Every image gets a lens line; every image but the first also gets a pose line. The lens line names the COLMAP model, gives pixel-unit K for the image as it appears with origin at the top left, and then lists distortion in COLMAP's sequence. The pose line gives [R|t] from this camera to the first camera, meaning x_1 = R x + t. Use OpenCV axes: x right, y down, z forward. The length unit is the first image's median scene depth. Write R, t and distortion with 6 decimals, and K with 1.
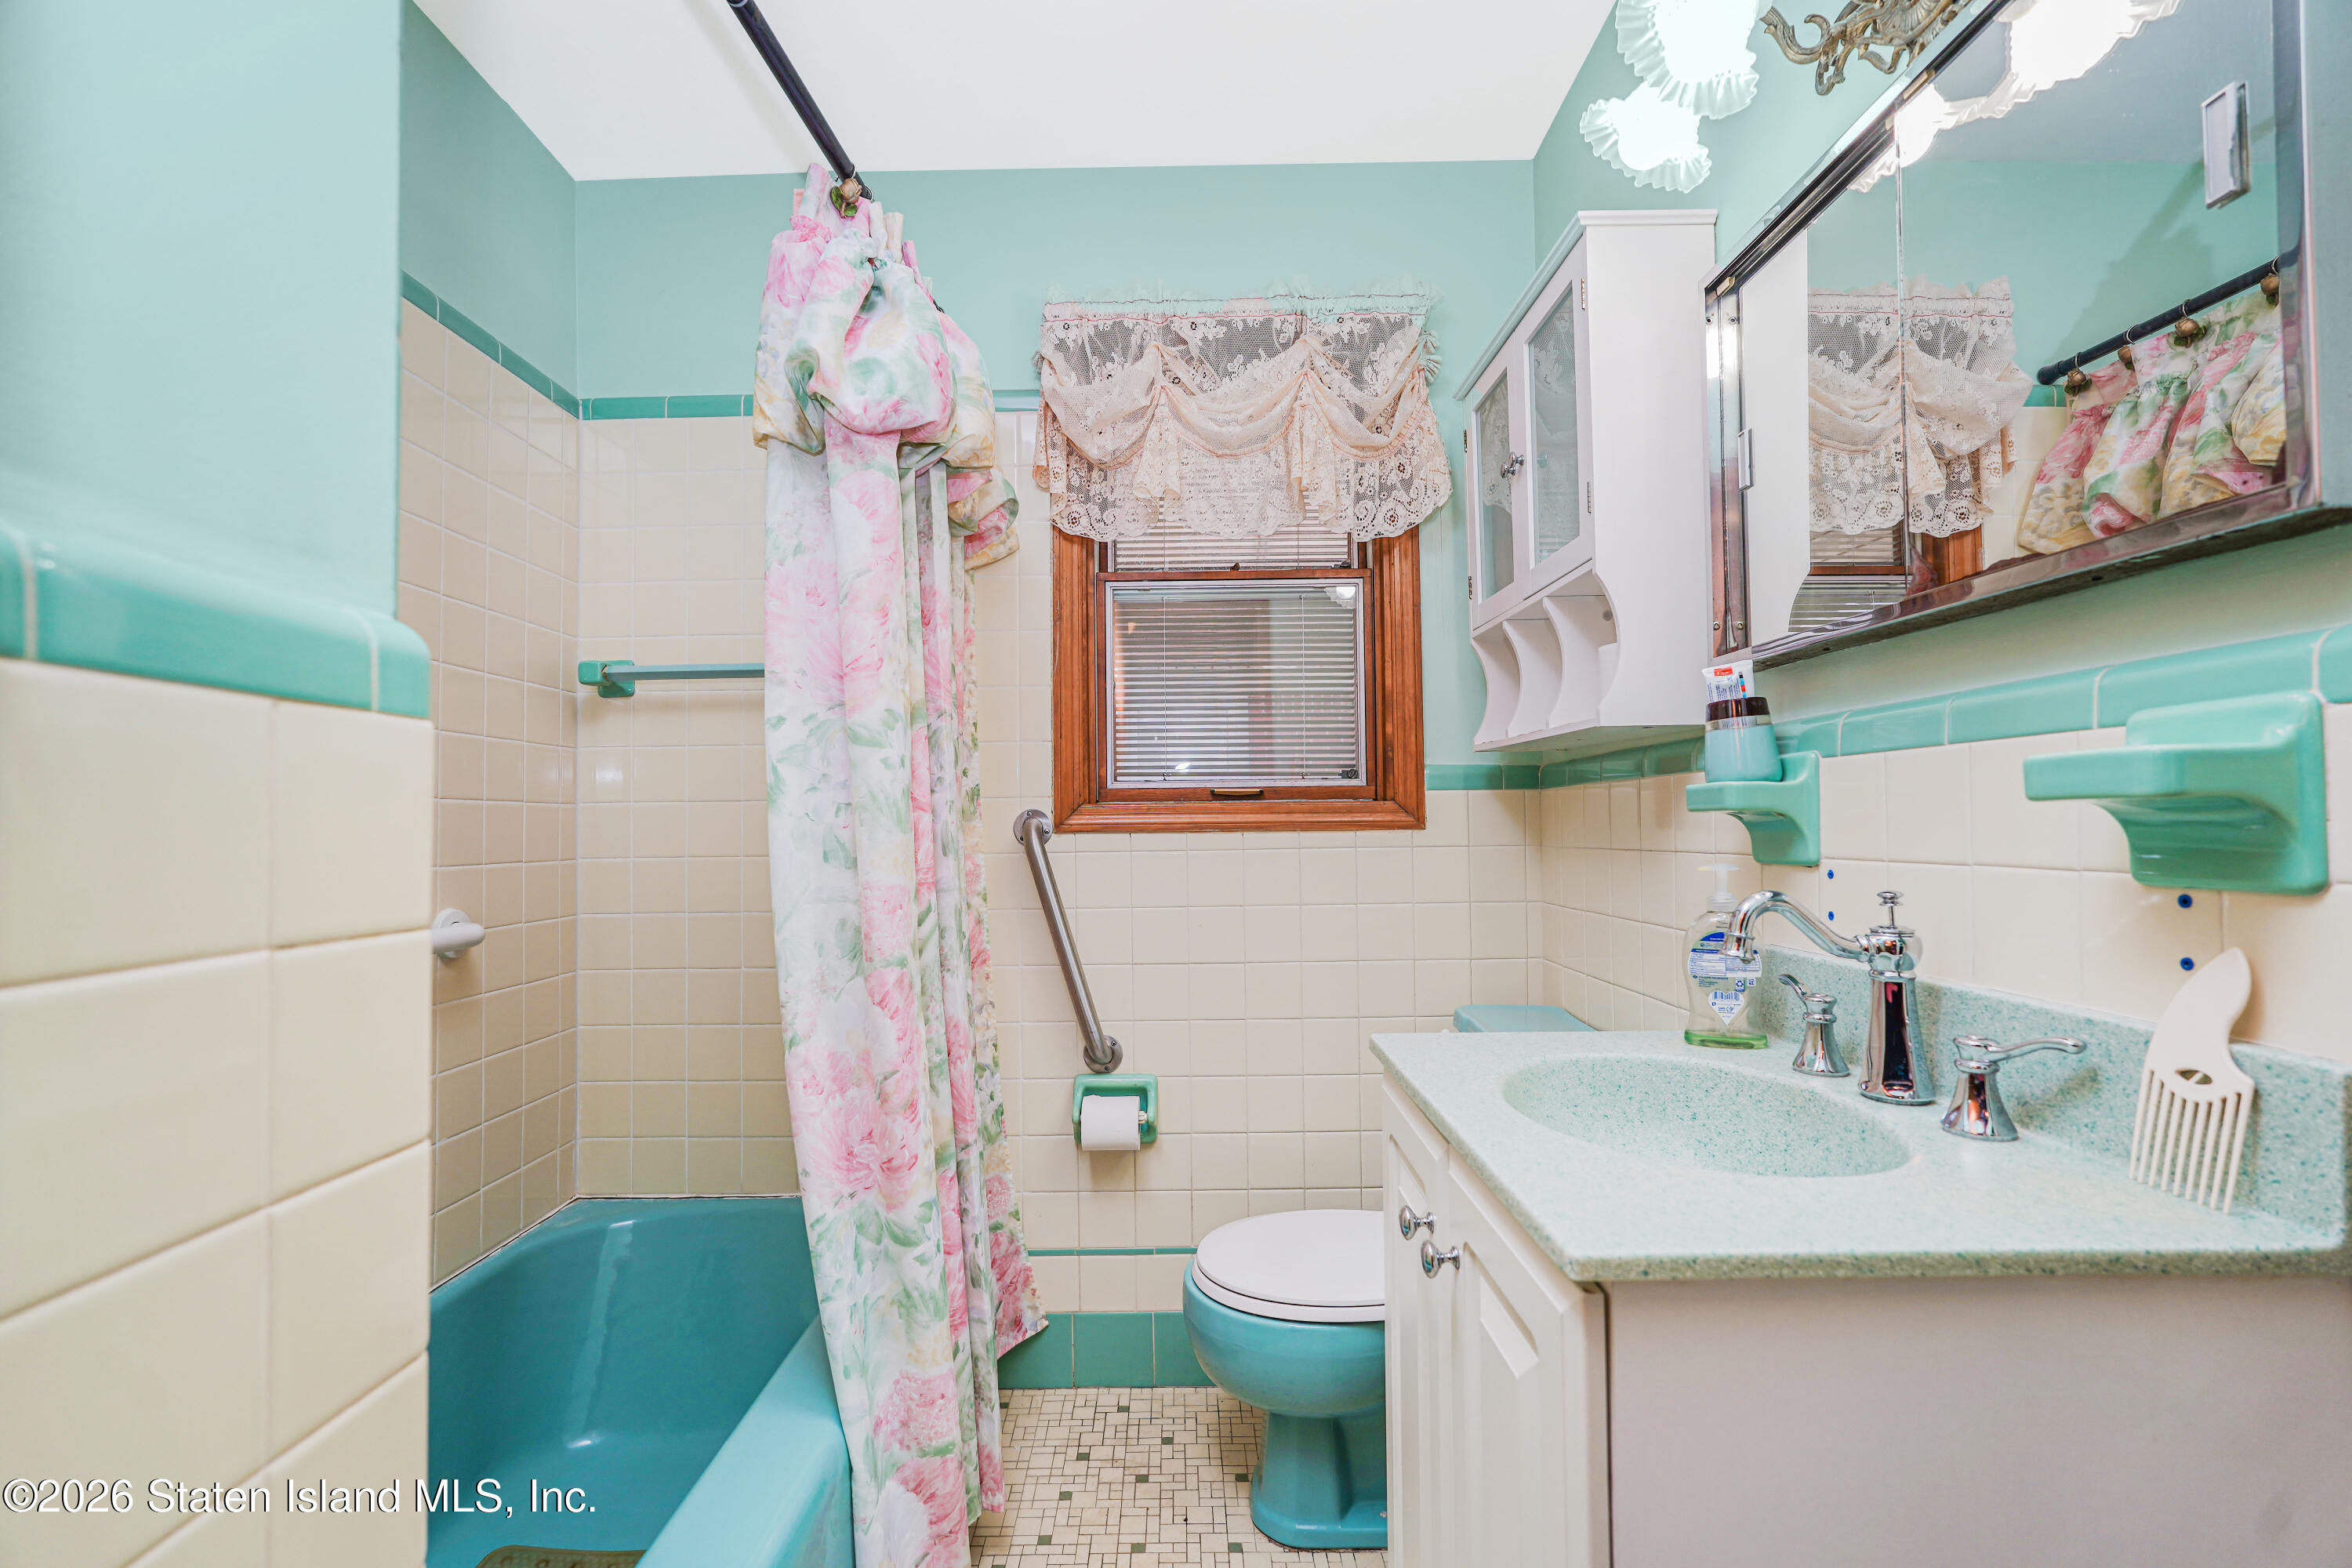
lens RADIAL K [[1046.7, 0, 1183.2], [0, 1046.7, 794.7], [0, 0, 1]] dist [-0.005334, 0.005789]
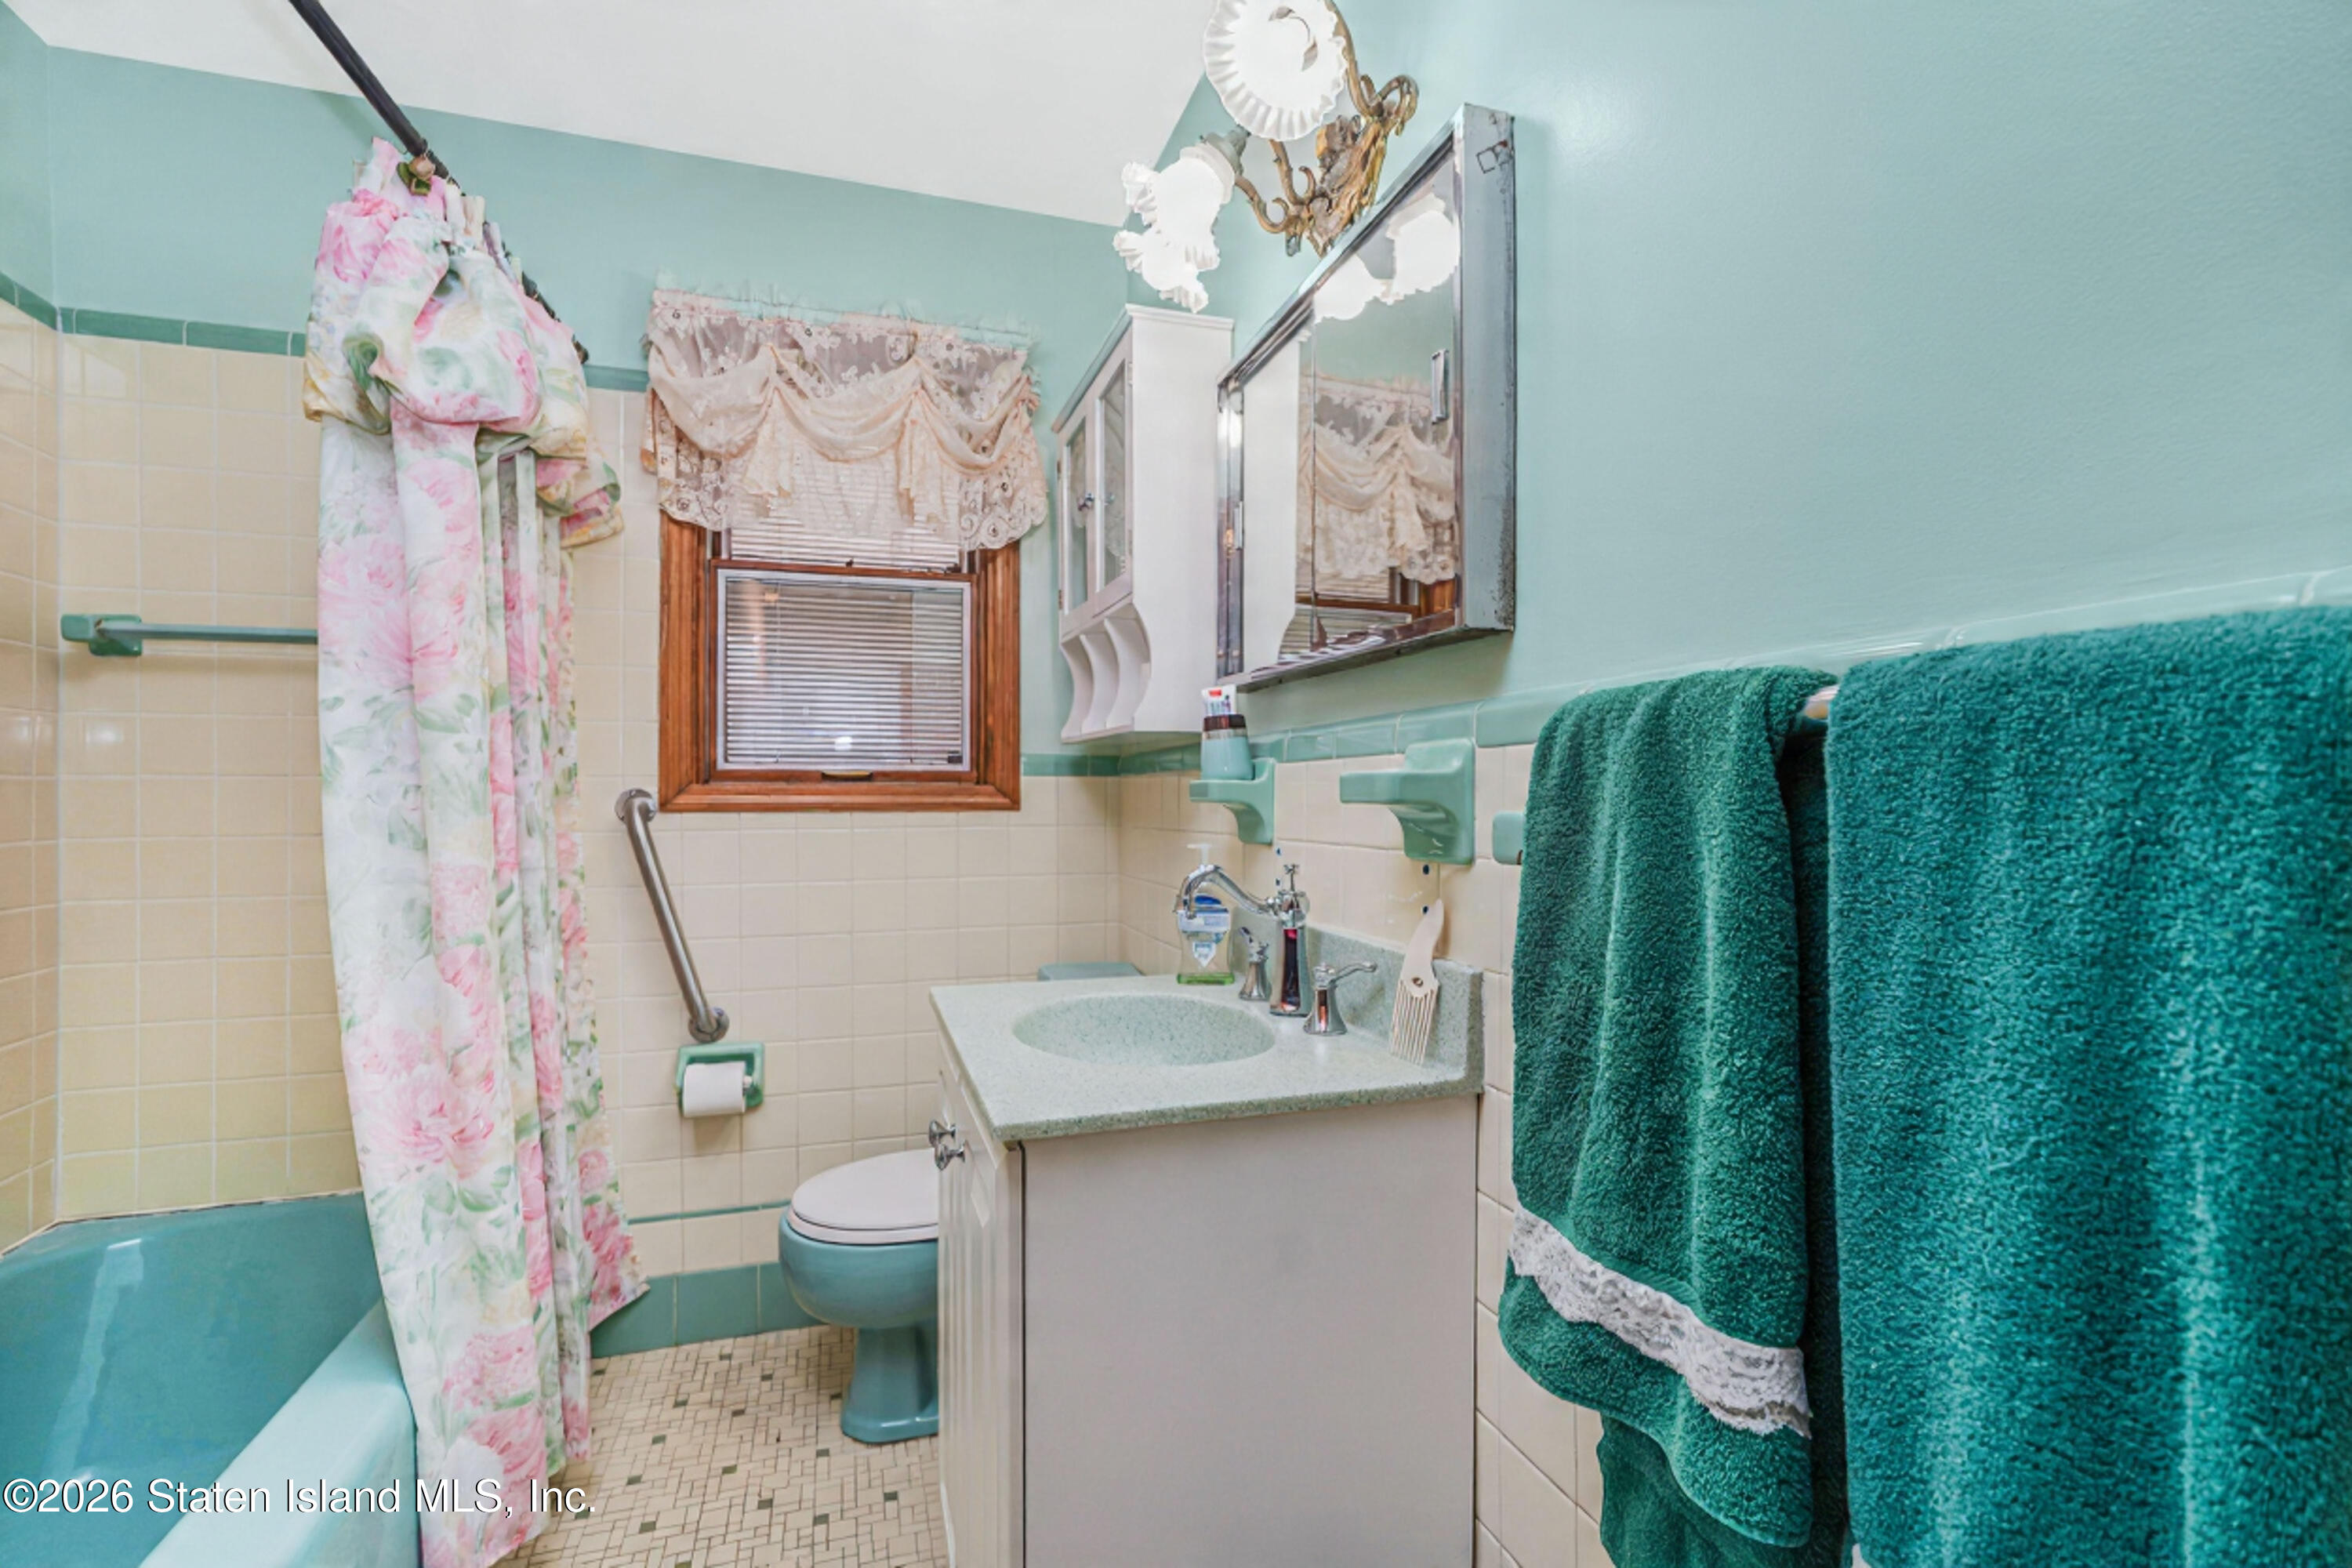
lens RADIAL K [[1046.7, 0, 1179.6], [0, 1046.7, 789.5], [0, 0, 1]] dist [-0.005334, 0.005789]
pose [[0.953190, 0.010874, 0.302175, 0.071097], [-0.017533, 0.999659, 0.019335, -0.019299], [-0.301862, -0.023728, 0.953056, -0.172484]]
